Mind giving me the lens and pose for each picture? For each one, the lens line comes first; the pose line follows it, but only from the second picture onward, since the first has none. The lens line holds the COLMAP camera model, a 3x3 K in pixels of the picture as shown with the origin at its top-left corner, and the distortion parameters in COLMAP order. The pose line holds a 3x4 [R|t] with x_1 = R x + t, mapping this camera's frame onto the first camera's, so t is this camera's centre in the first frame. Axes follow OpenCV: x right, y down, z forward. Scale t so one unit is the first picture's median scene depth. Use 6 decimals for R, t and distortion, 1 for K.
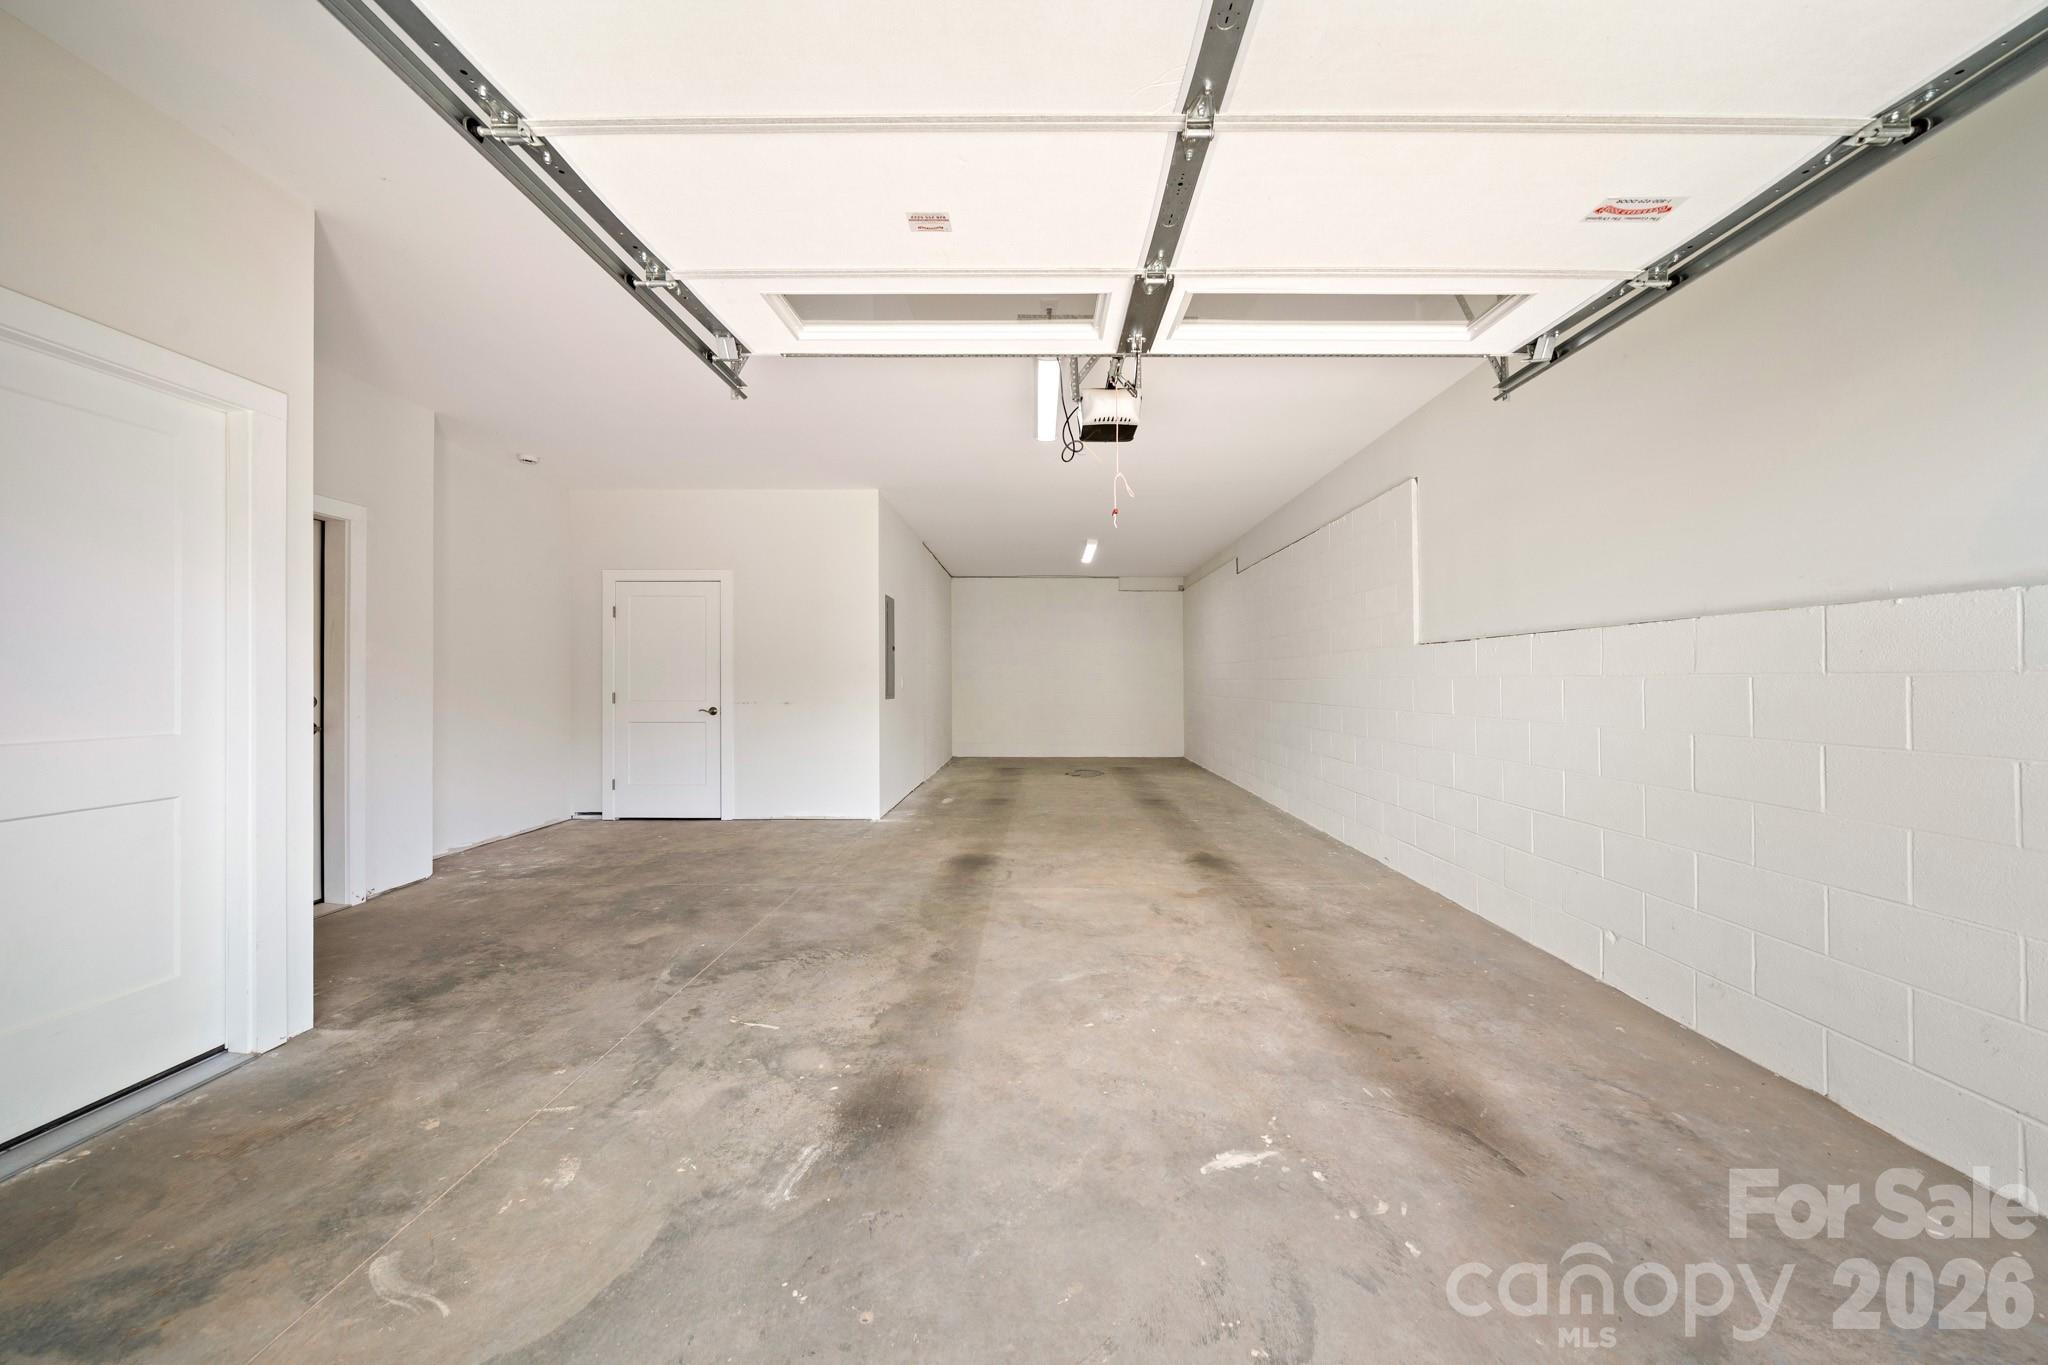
lens RADIAL K [[700.8, 0, 1027.5], [0, 700.8, 679.1], [0, 0, 1]] dist [-0.004788, 0.000679]
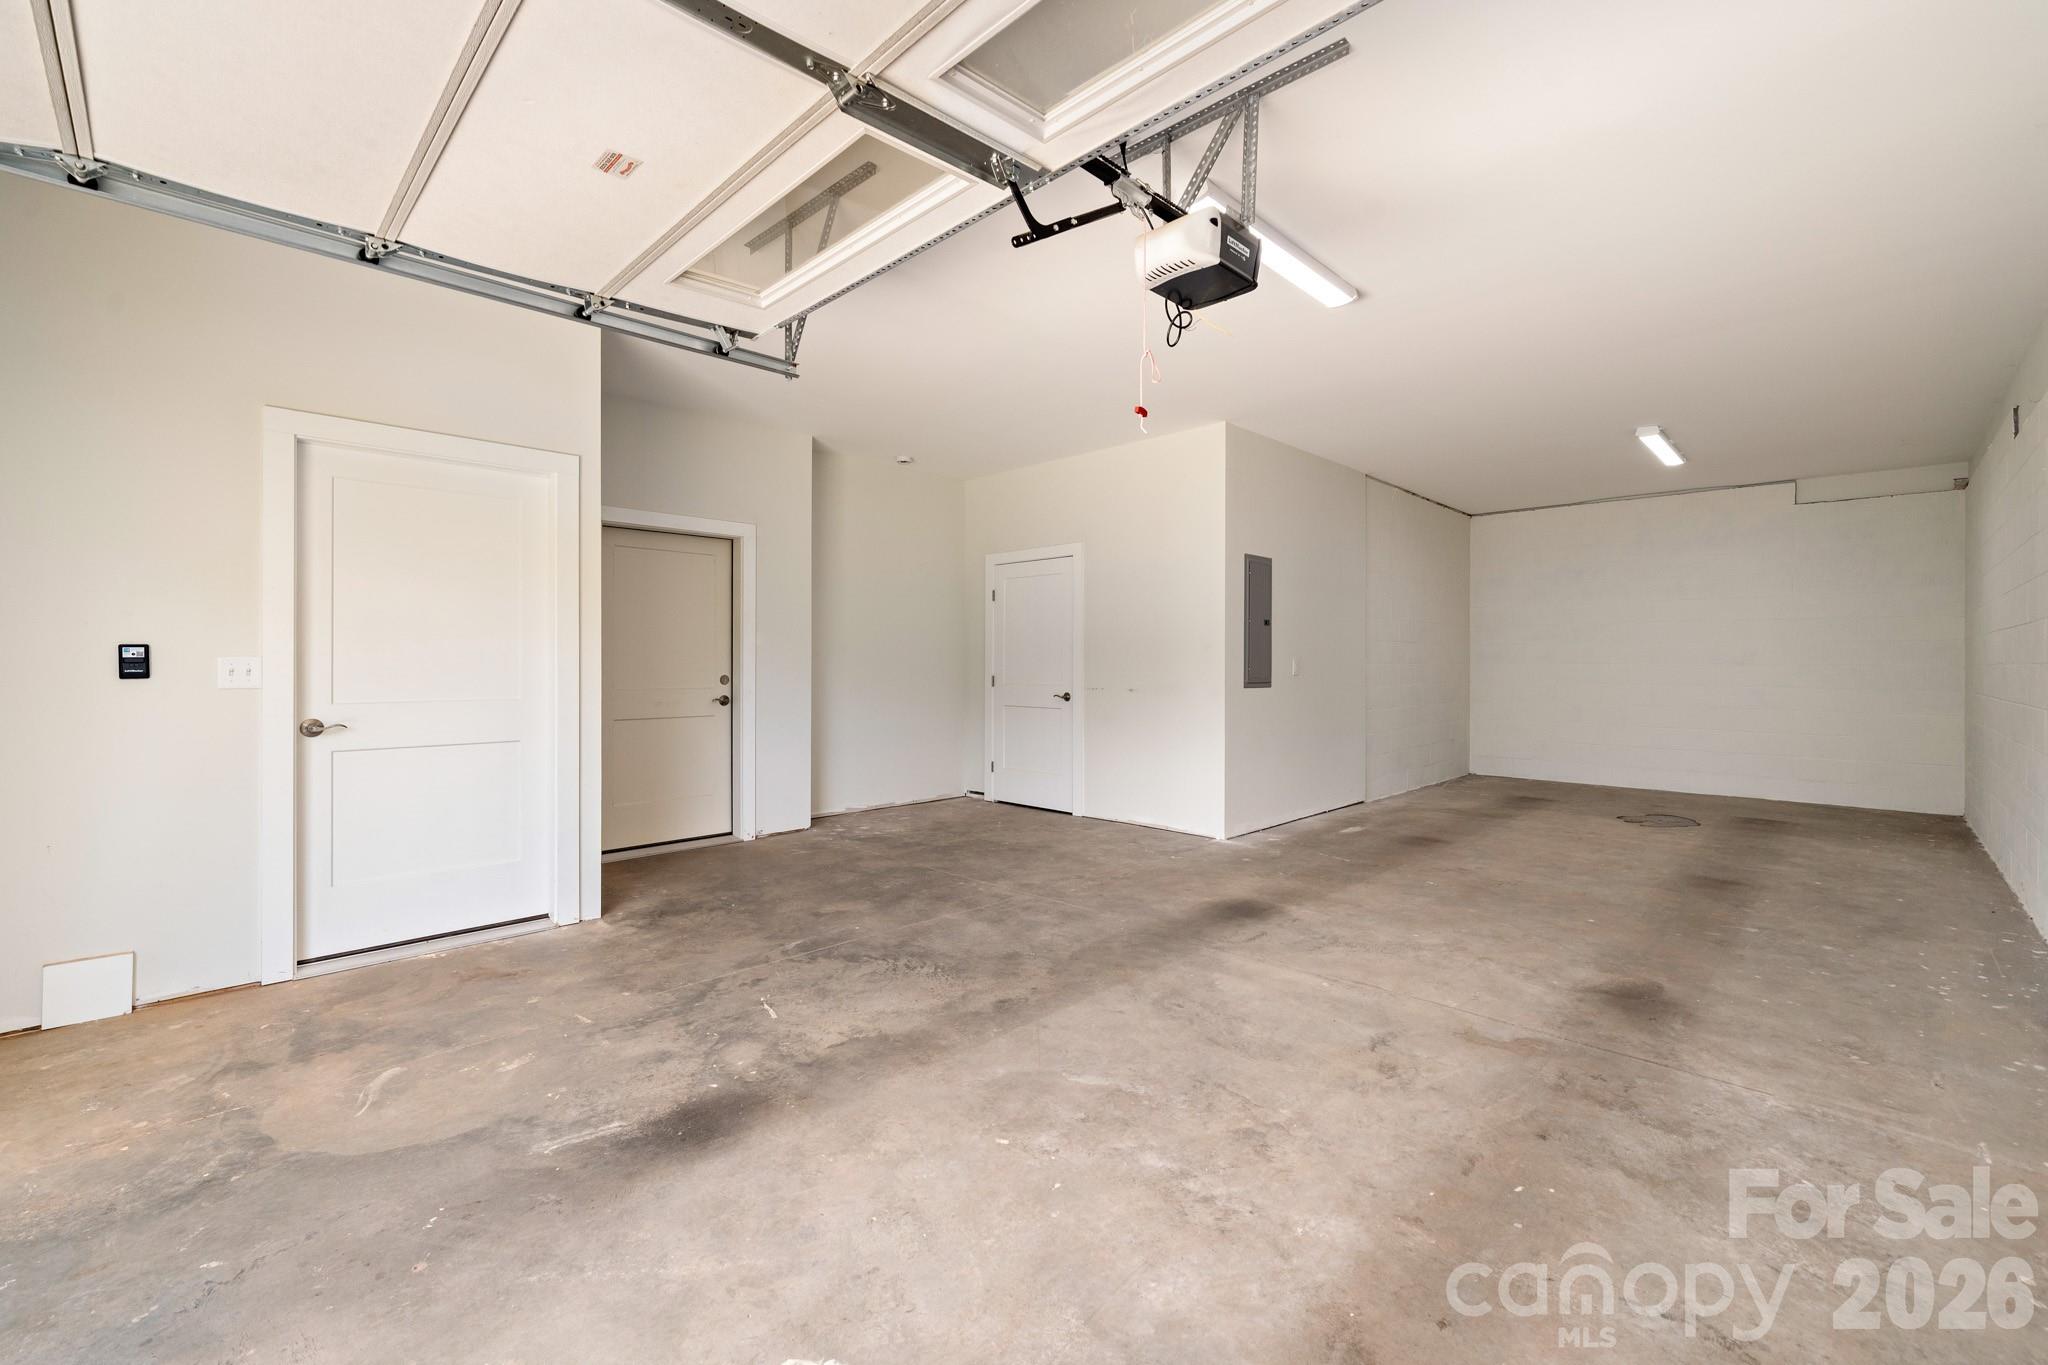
lens RADIAL K [[842.8, 0, 1024.4], [0, 842.8, 671.3], [0, 0, 1]] dist [0.000079, -0.000081]
pose [[0.714168, 0.006753, -0.699942, 0.627579], [0.000270, 0.999951, 0.009923, 0.001646], [0.699974, -0.007275, 0.714131, 0.354506]]
